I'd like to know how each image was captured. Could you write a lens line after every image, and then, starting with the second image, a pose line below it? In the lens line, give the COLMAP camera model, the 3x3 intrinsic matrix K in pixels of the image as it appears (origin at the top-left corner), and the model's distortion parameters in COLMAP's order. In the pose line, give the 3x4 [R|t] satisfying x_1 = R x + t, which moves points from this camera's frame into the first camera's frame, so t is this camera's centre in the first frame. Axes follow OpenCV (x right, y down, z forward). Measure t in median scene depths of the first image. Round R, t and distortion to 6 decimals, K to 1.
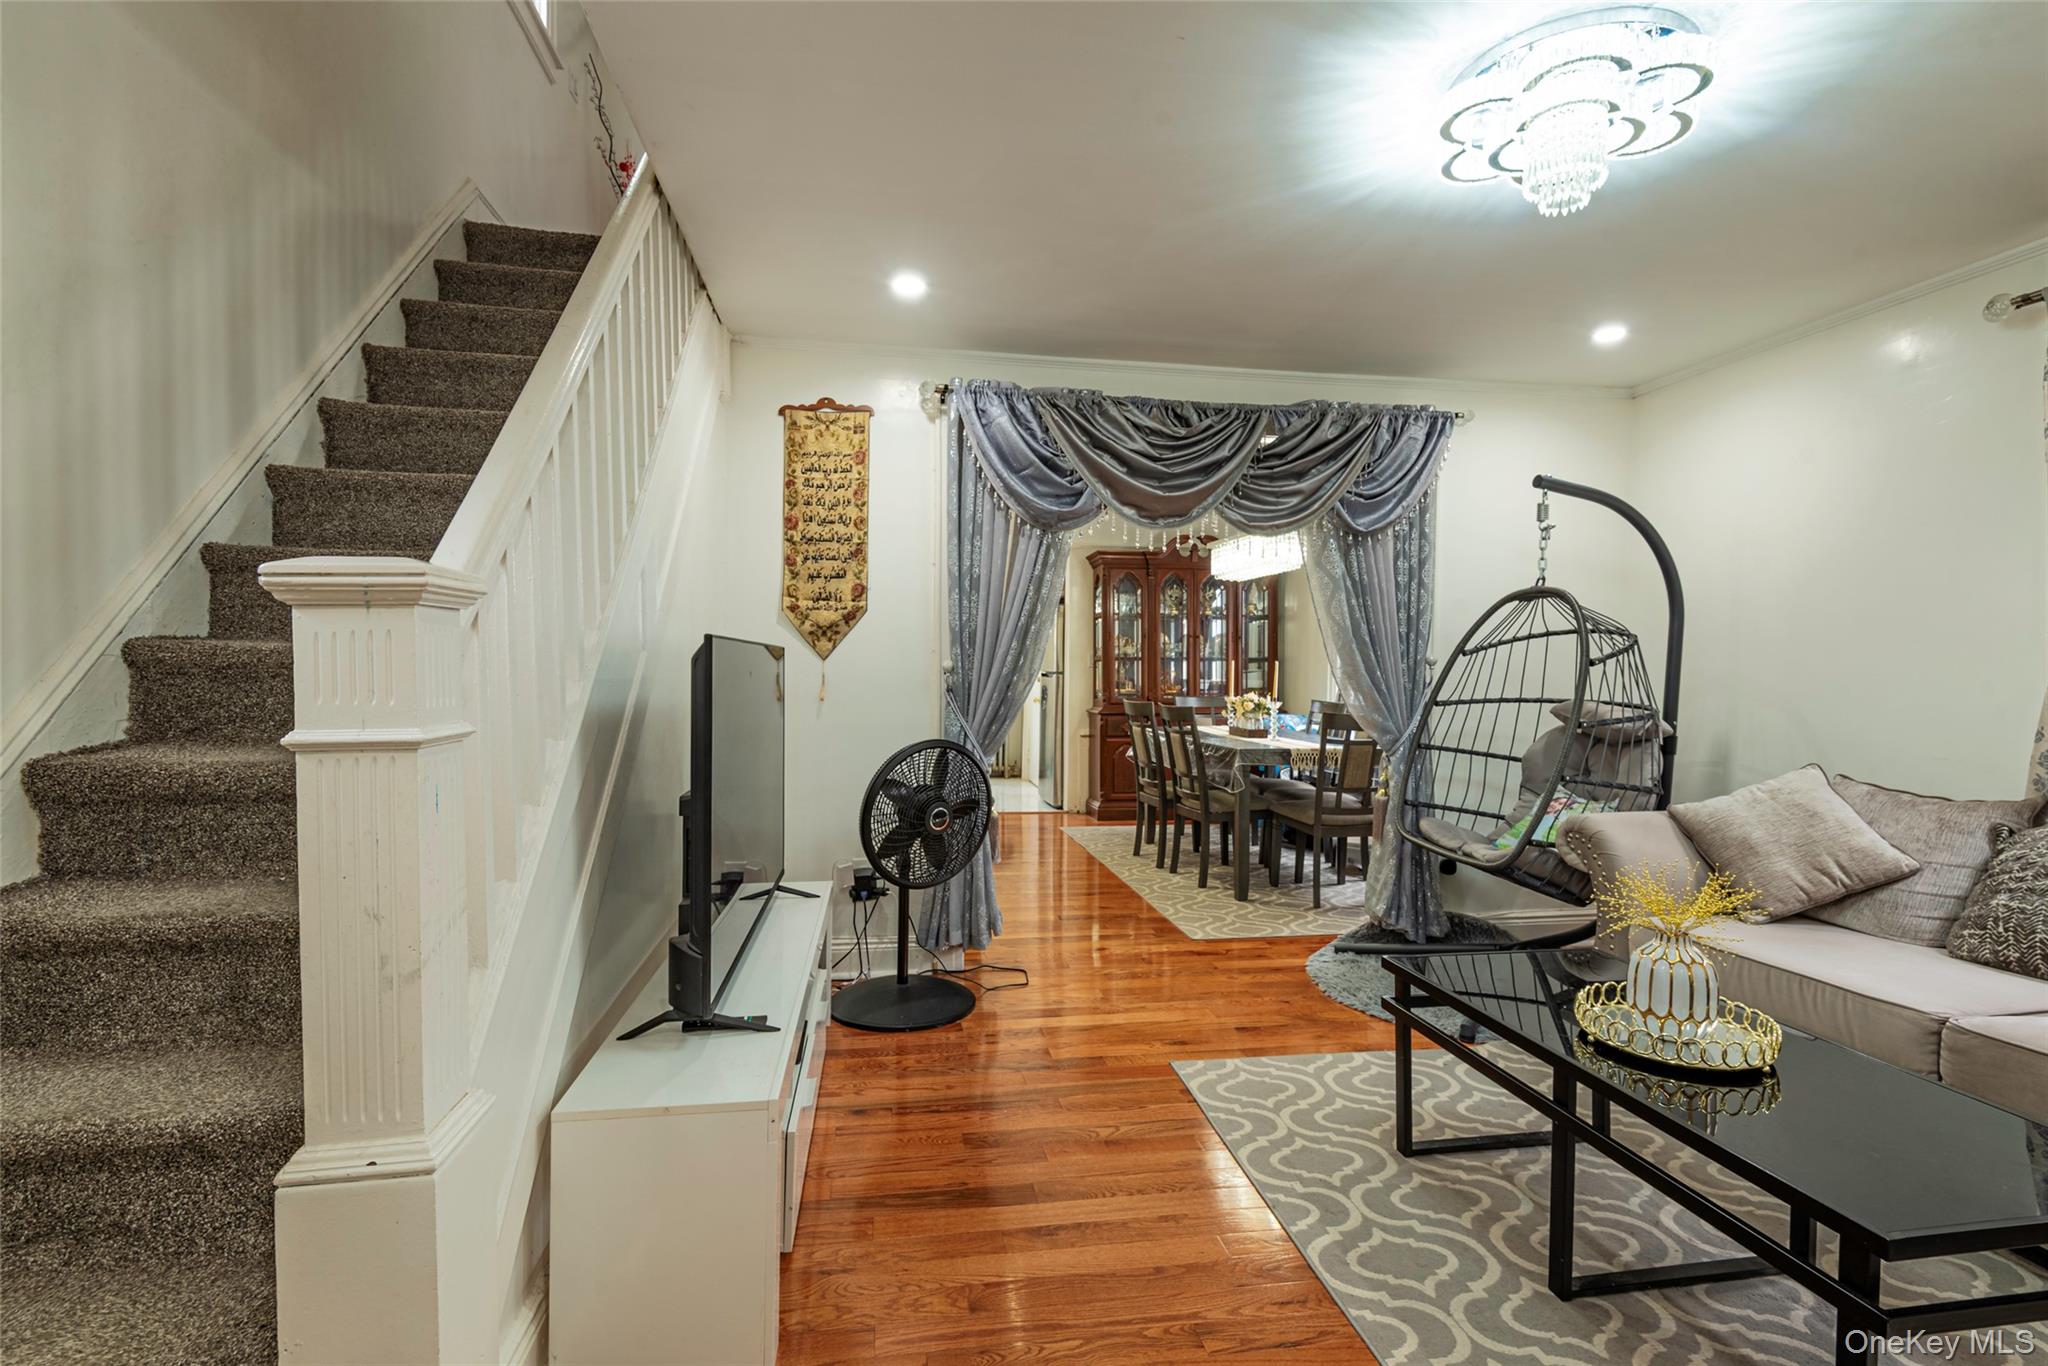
lens RADIAL K [[963.8, 0, 1023.3], [0, 963.8, 678.6], [0, 0, 1]] dist [0.043950, -0.032220]
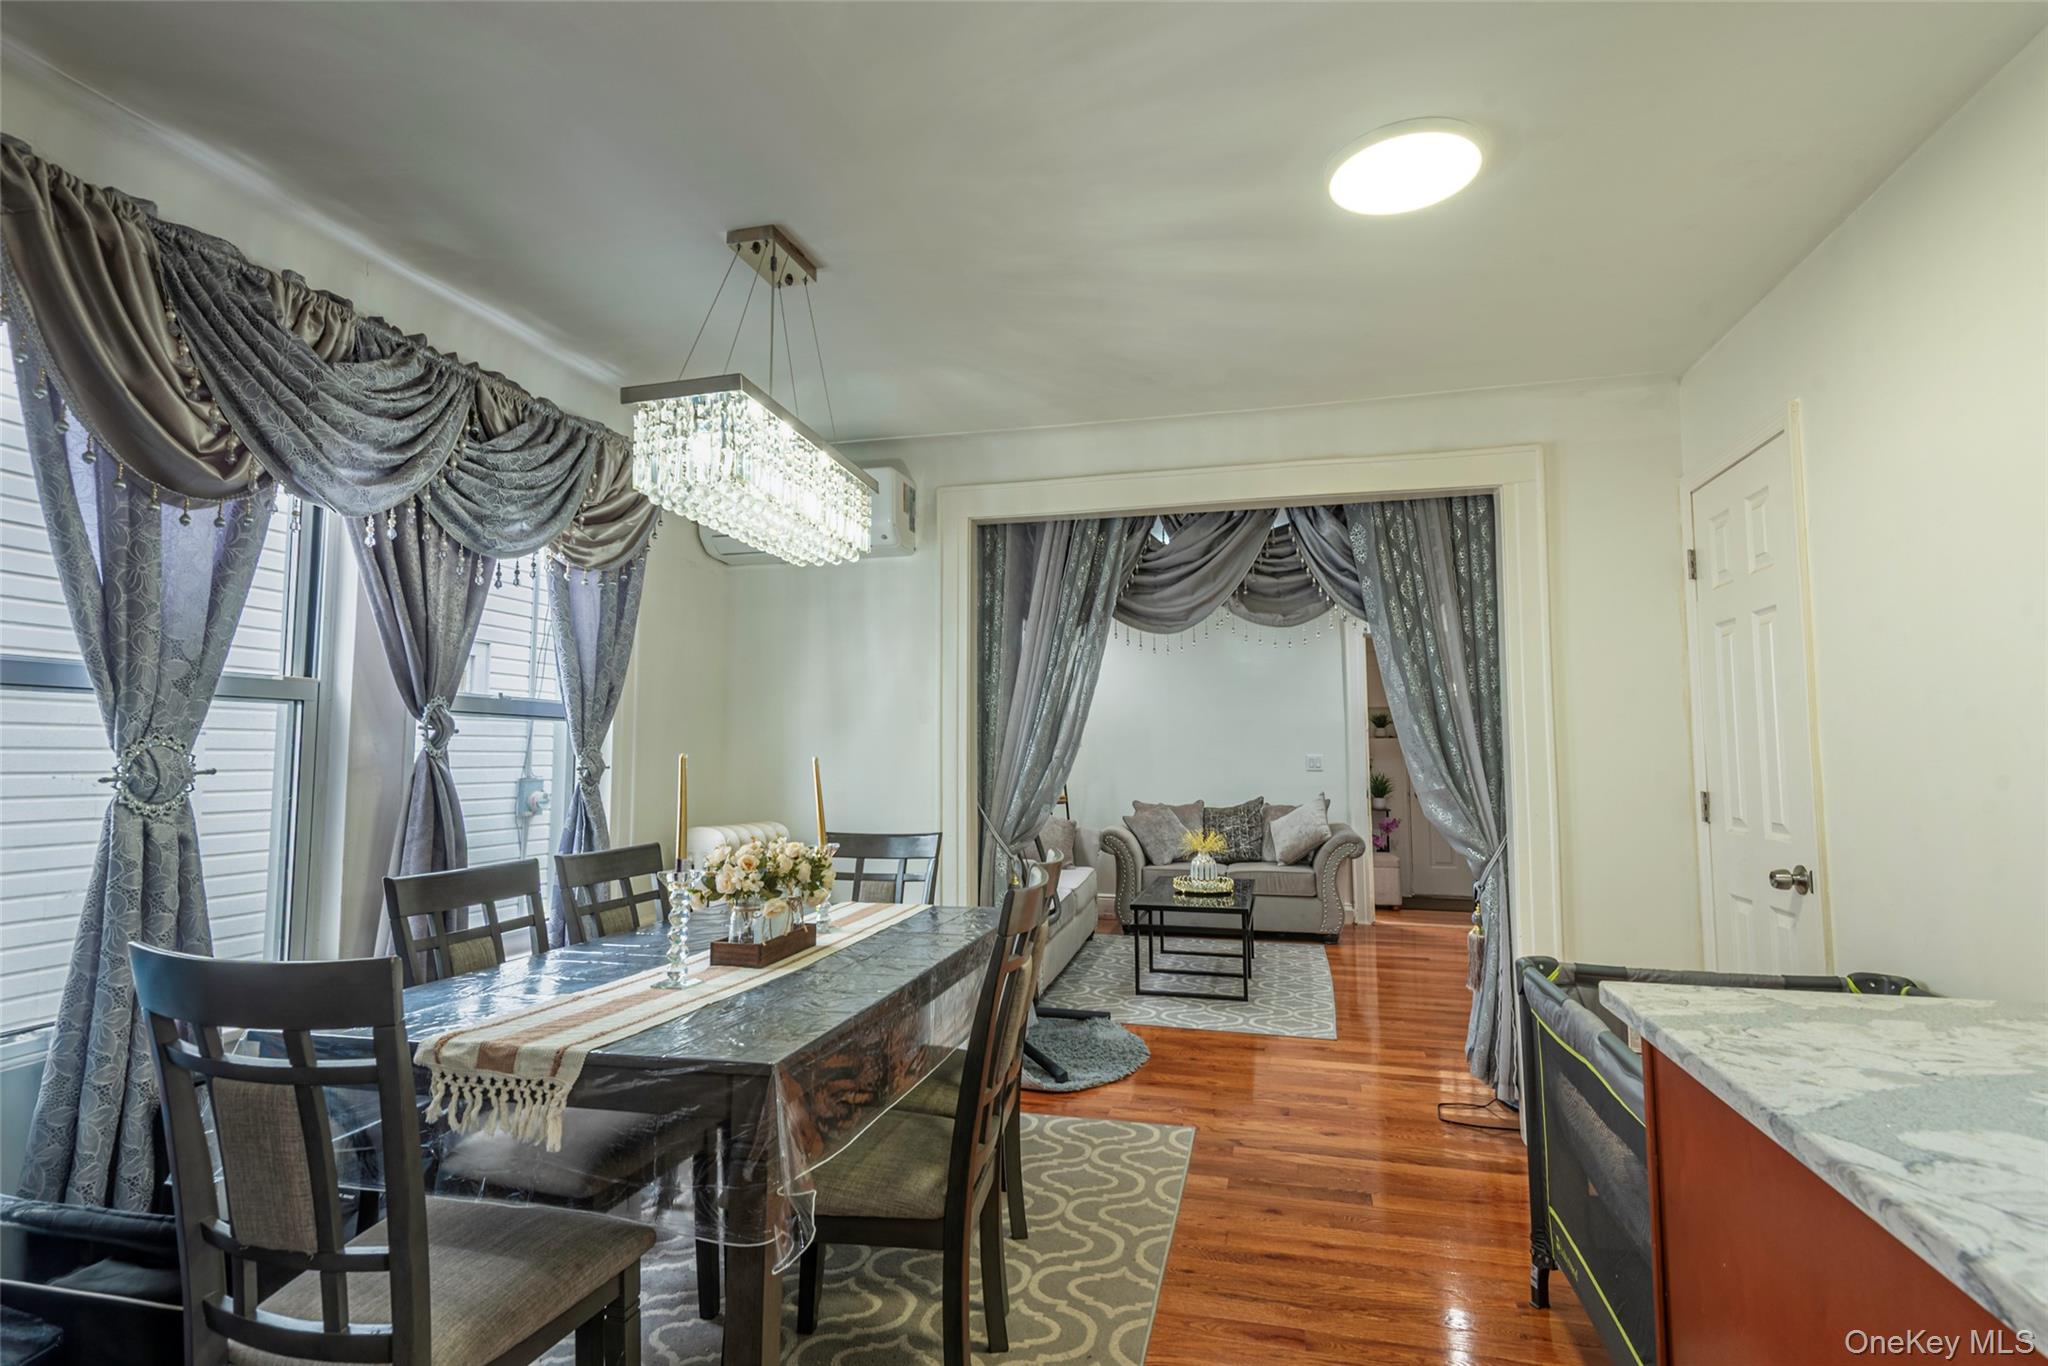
lens RADIAL K [[963.8, 0, 1023.3], [0, 963.8, 678.6], [0, 0, 1]] dist [0.043950, -0.032220]
pose [[-0.909585, 0.026163, 0.414693, -0.029786], [0.000045, 0.998022, -0.062867, -0.038524], [-0.415518, -0.057164, -0.907787, 2.080687]]
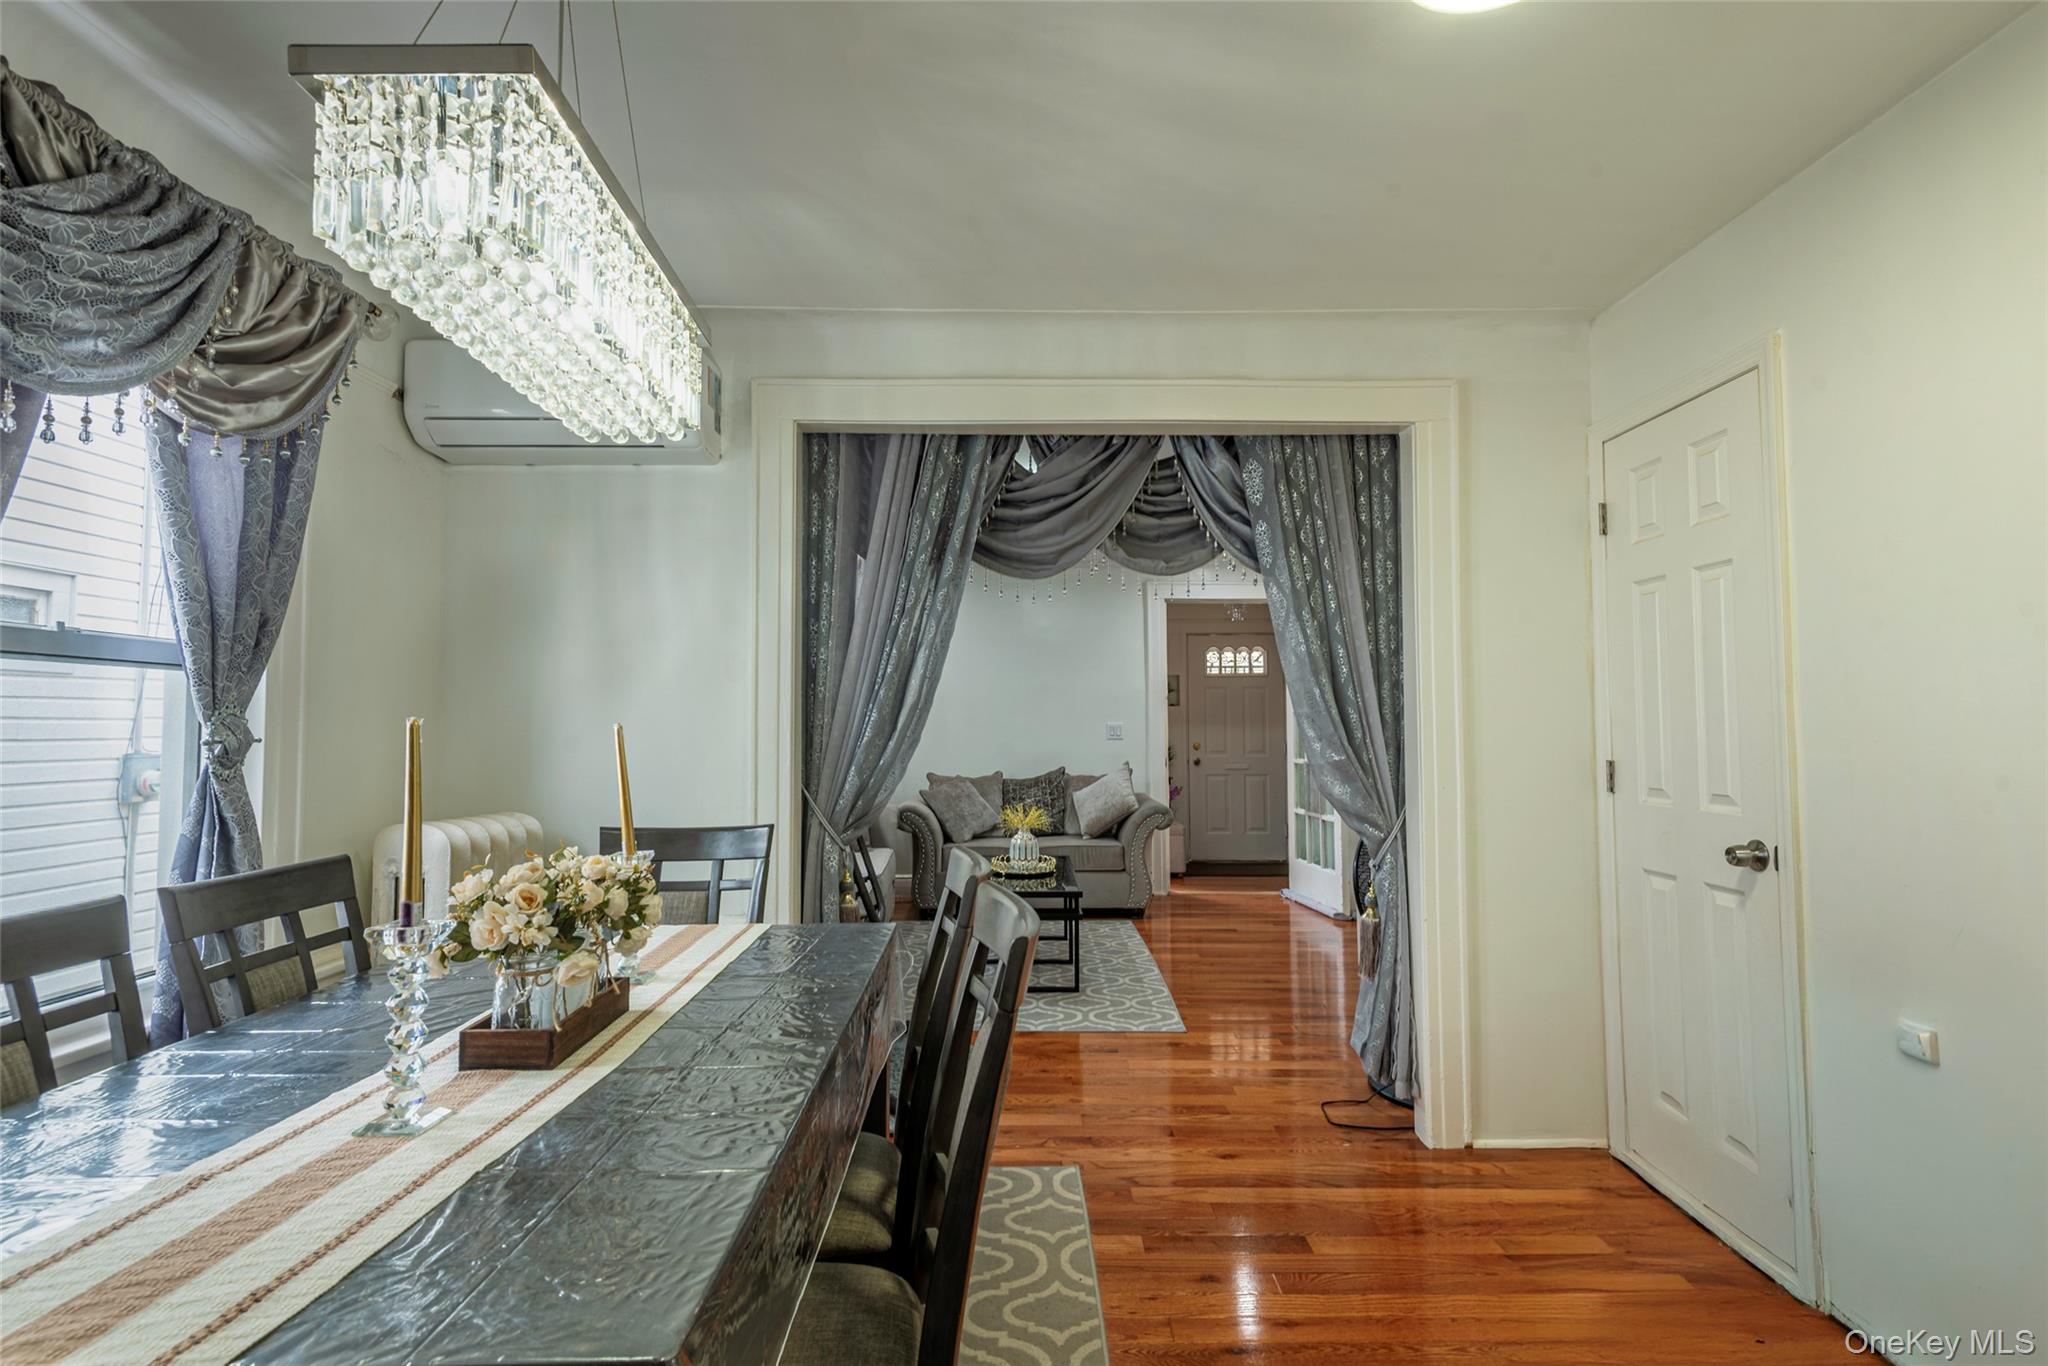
lens RADIAL K [[970.5, 0, 1014.0], [0, 970.5, 676.9], [0, 0, 1]] dist [0.034981, -0.022707]
pose [[-0.984704, 0.002030, 0.174224, 0.124605], [-0.003670, 0.999469, -0.032389, -0.034490], [-0.174197, -0.032533, -0.984173, 1.941640]]
